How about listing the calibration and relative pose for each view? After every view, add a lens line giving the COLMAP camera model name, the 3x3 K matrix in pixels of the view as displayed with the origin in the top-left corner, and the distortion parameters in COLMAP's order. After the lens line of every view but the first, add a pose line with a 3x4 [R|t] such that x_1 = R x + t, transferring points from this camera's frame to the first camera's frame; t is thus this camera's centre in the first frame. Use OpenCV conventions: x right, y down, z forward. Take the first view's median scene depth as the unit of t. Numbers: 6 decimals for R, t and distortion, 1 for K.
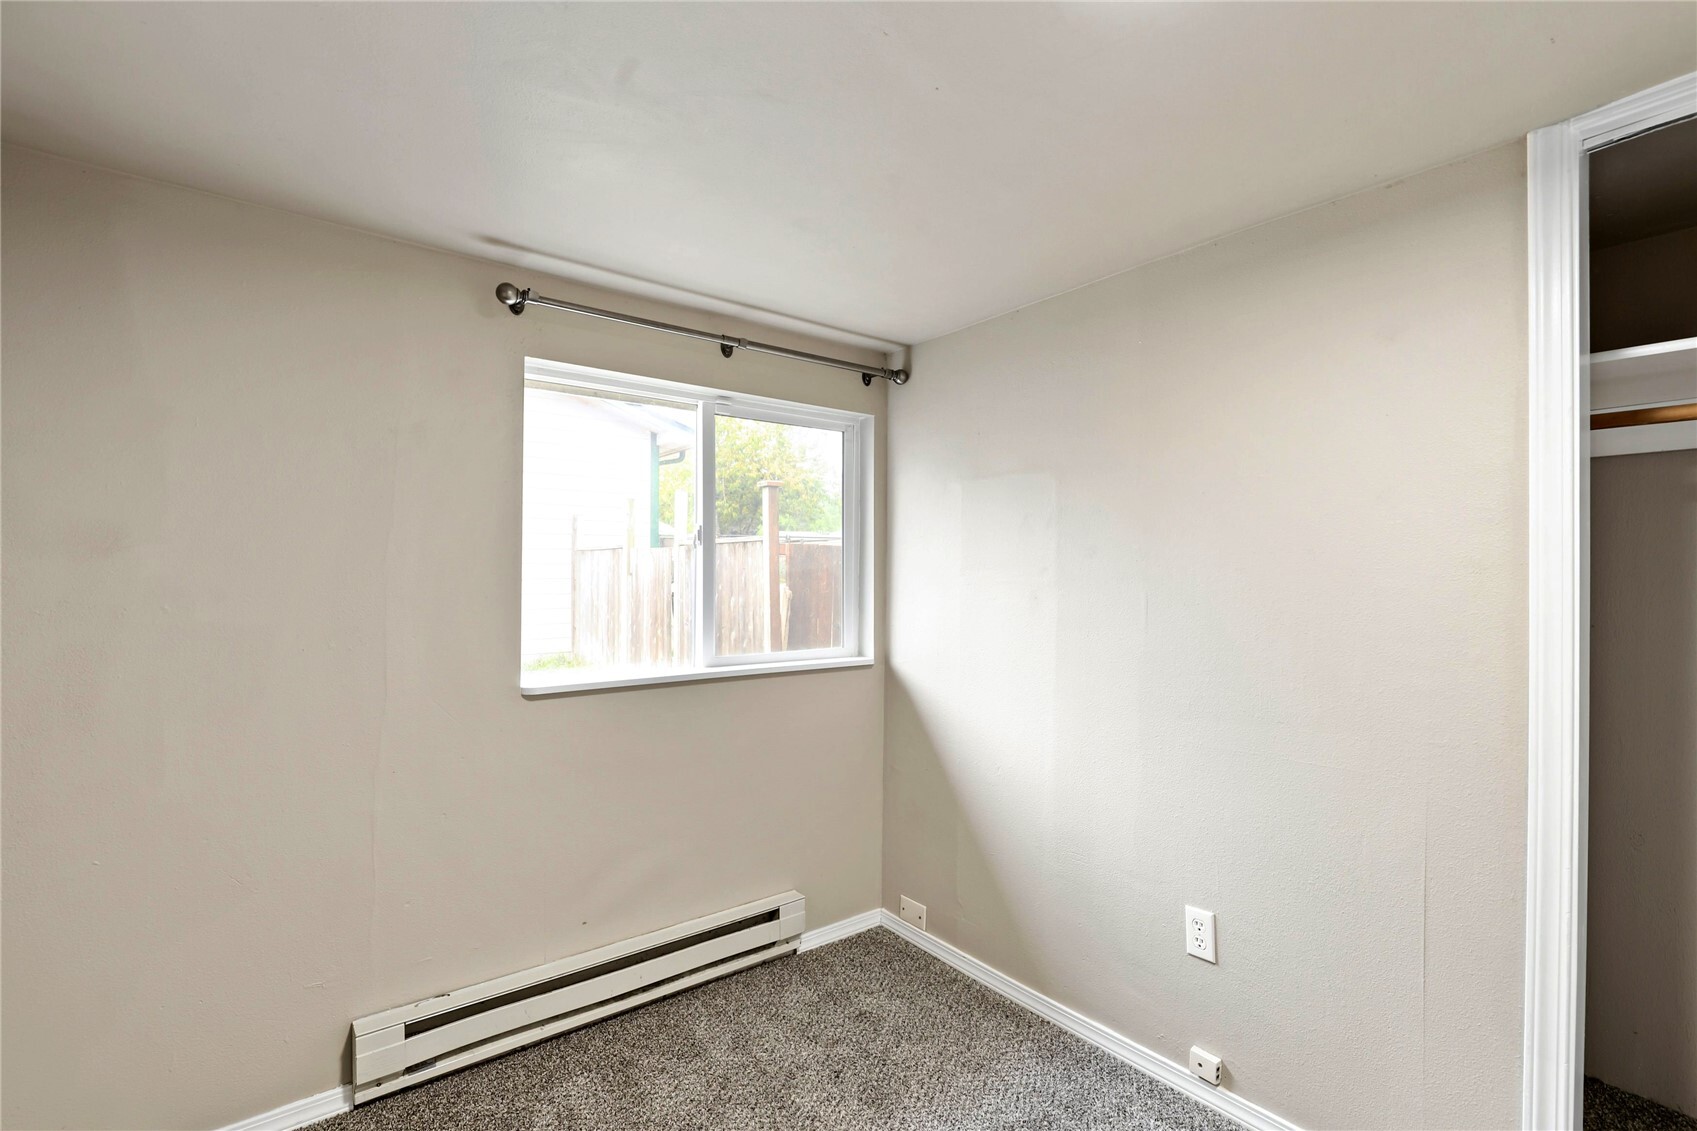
lens RADIAL K [[784.0, 0, 908.8], [0, 784.0, 569.2], [0, 0, 1]] dist [0.002589, 0.002712]
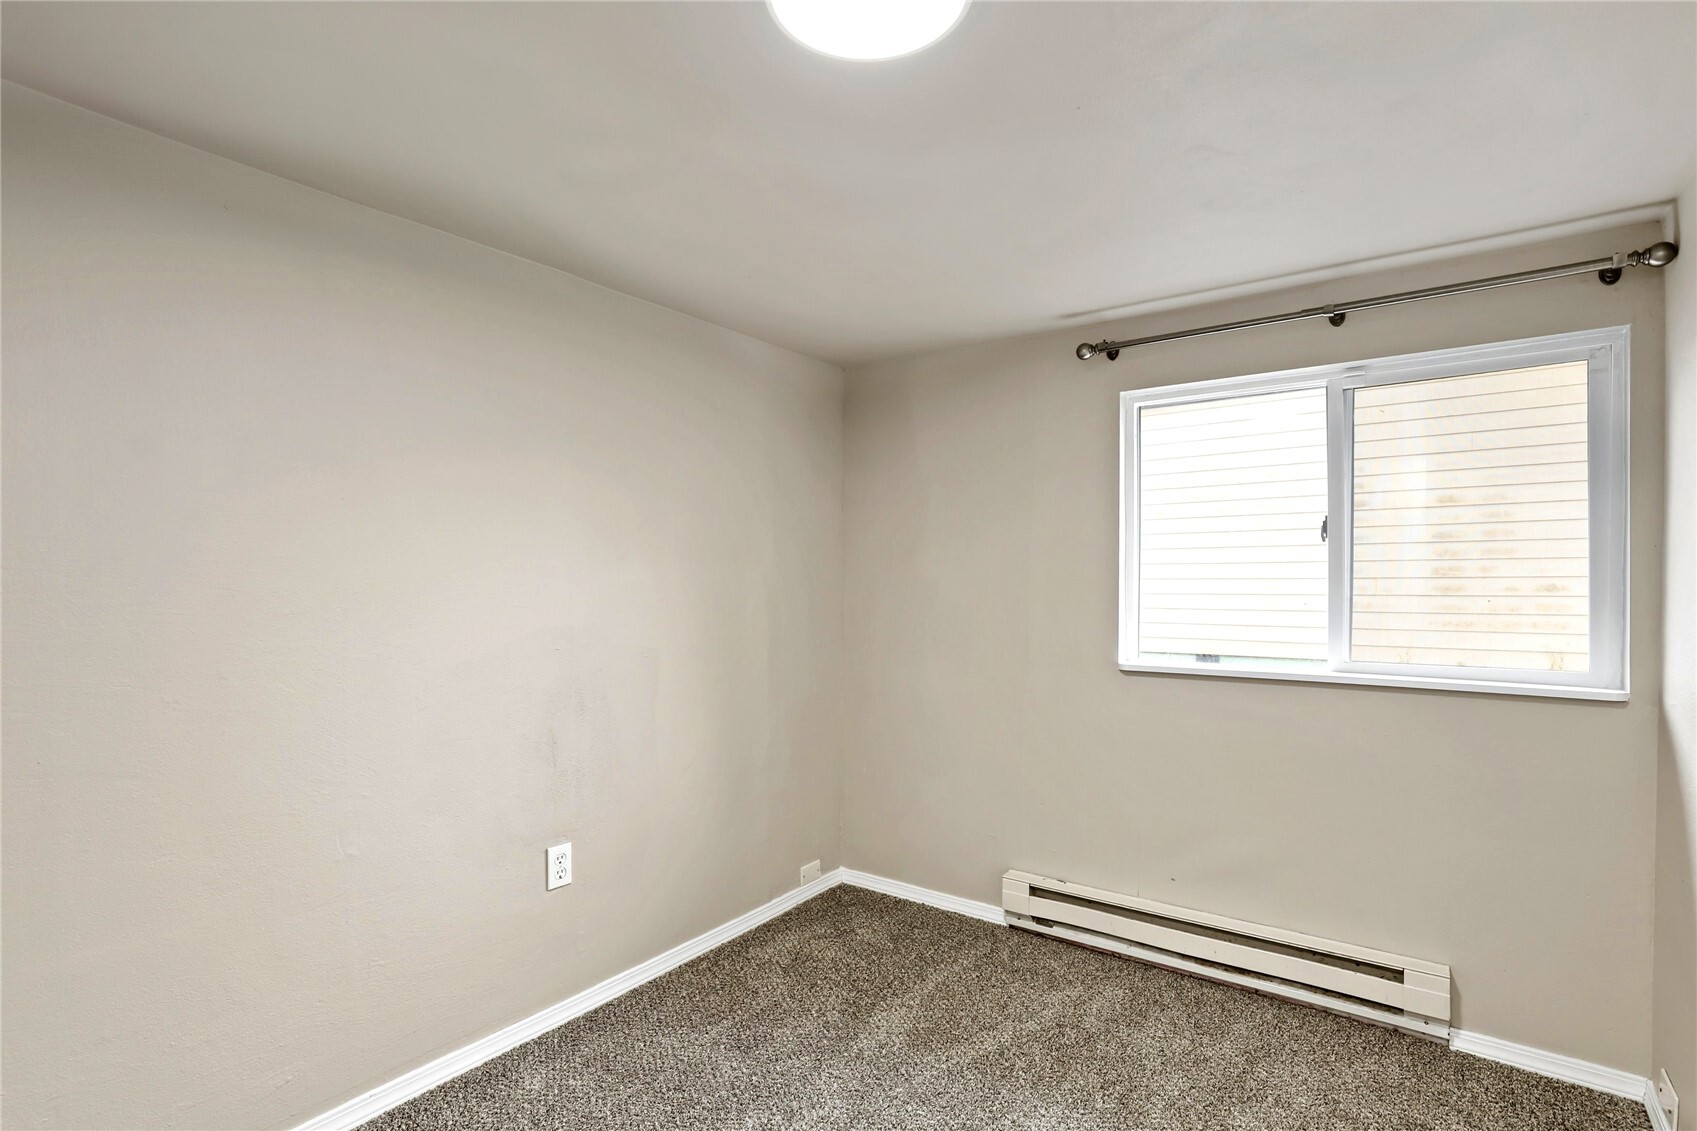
lens RADIAL K [[784.0, 0, 851.4], [0, 784.0, 573.1], [0, 0, 1]] dist [0.002589, 0.002712]
pose [[0.289382, -0.000489, -0.957214, 0.480979], [0.016118, 0.999861, 0.004362, -0.002345], [0.957078, -0.016691, 0.289349, 0.212965]]
